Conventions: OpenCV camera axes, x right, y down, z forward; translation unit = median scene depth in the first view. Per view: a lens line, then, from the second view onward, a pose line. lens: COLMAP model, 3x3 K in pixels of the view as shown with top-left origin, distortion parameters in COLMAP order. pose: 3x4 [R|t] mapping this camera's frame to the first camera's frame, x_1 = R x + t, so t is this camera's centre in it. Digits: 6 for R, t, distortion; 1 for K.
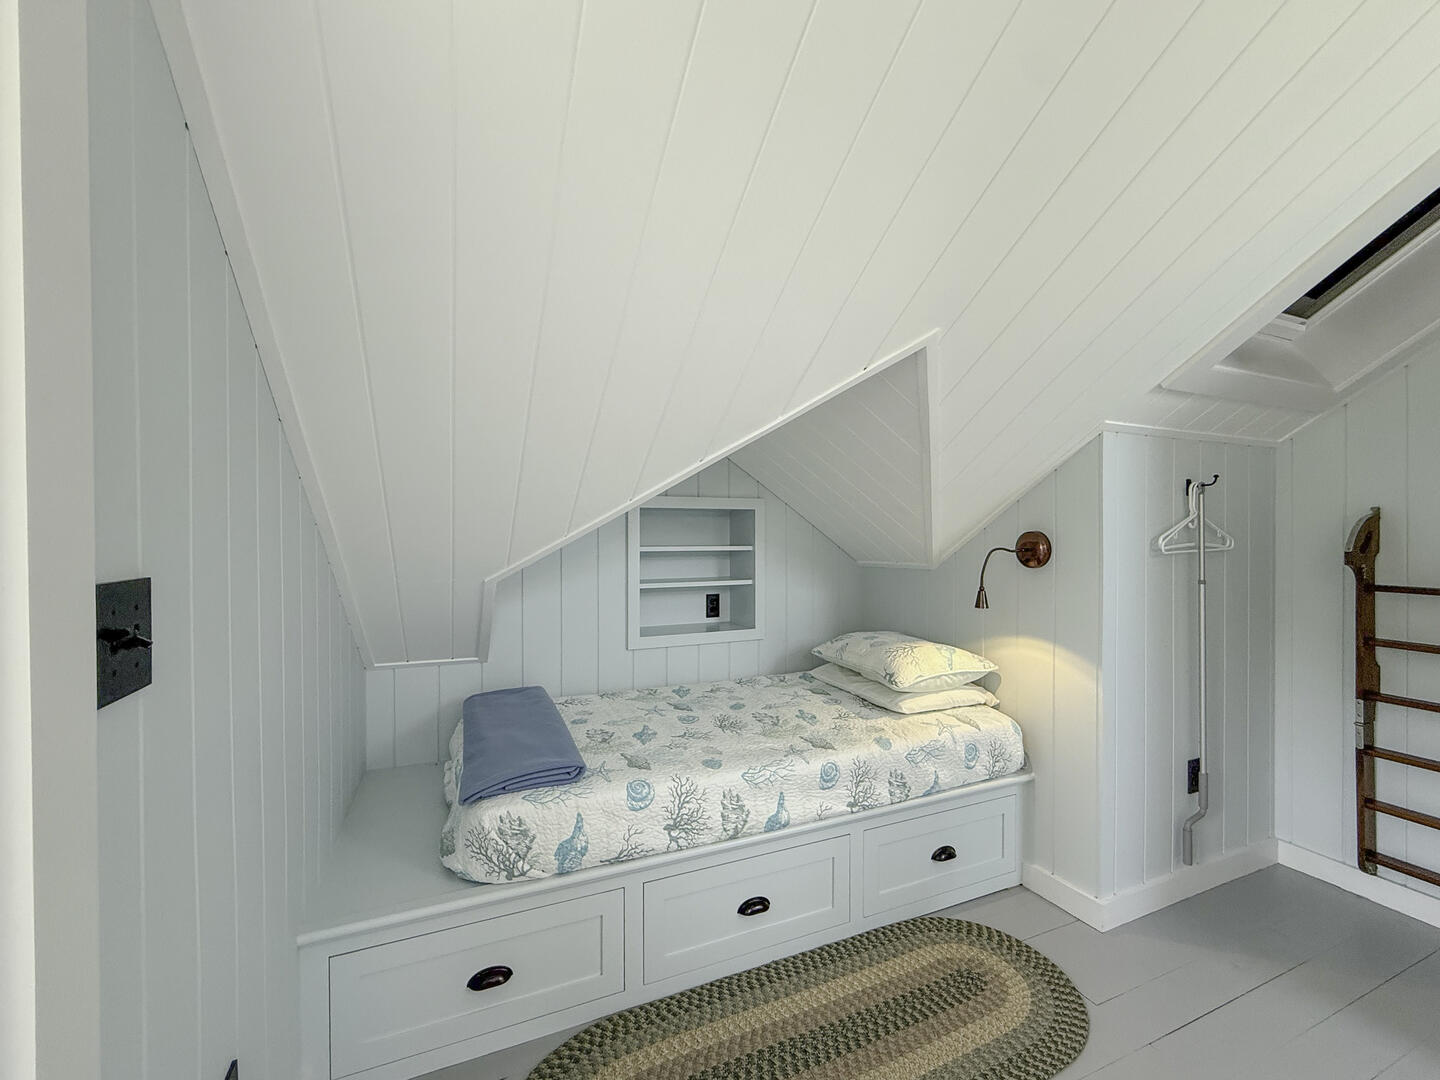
lens RADIAL K [[574.5, 0, 720.0], [0, 574.5, 540.0], [0, 0, 1]] dist [-0.000210, -0.000382]
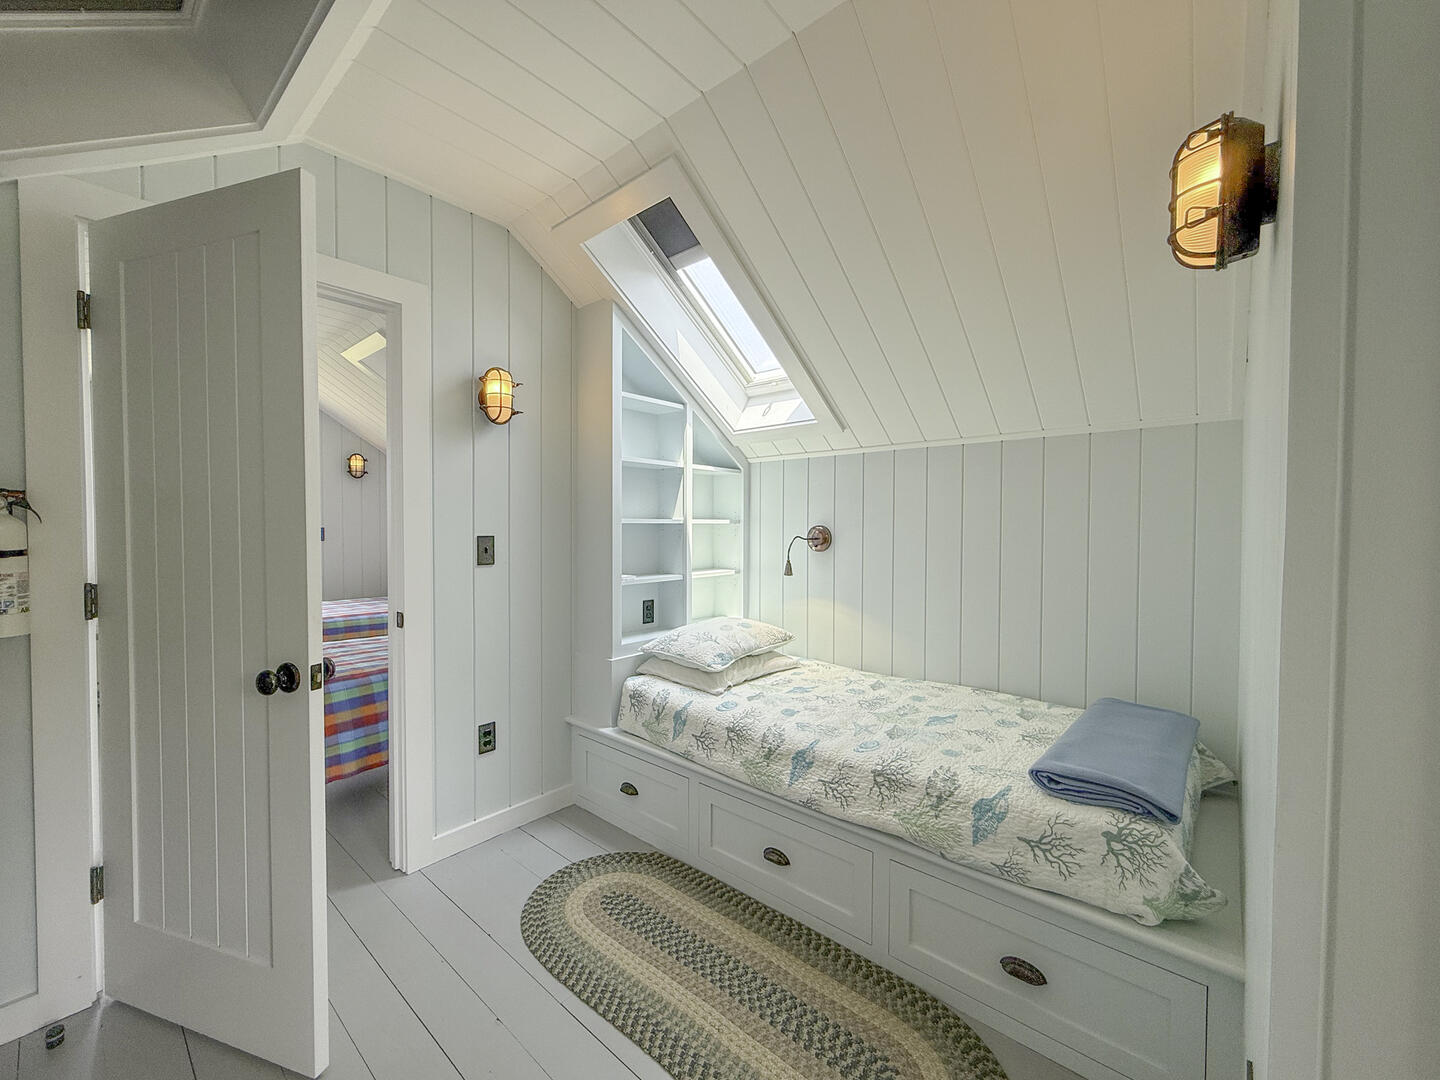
lens RADIAL K [[574.5, 0, 720.0], [0, 574.5, 540.0], [0, 0, 1]] dist [-0.000210, -0.000382]
pose [[0.456803, 0.027722, -0.889136, 0.771658], [-0.008942, 0.999607, 0.026572, 0.021019], [0.889523, -0.004188, 0.456871, 0.350428]]
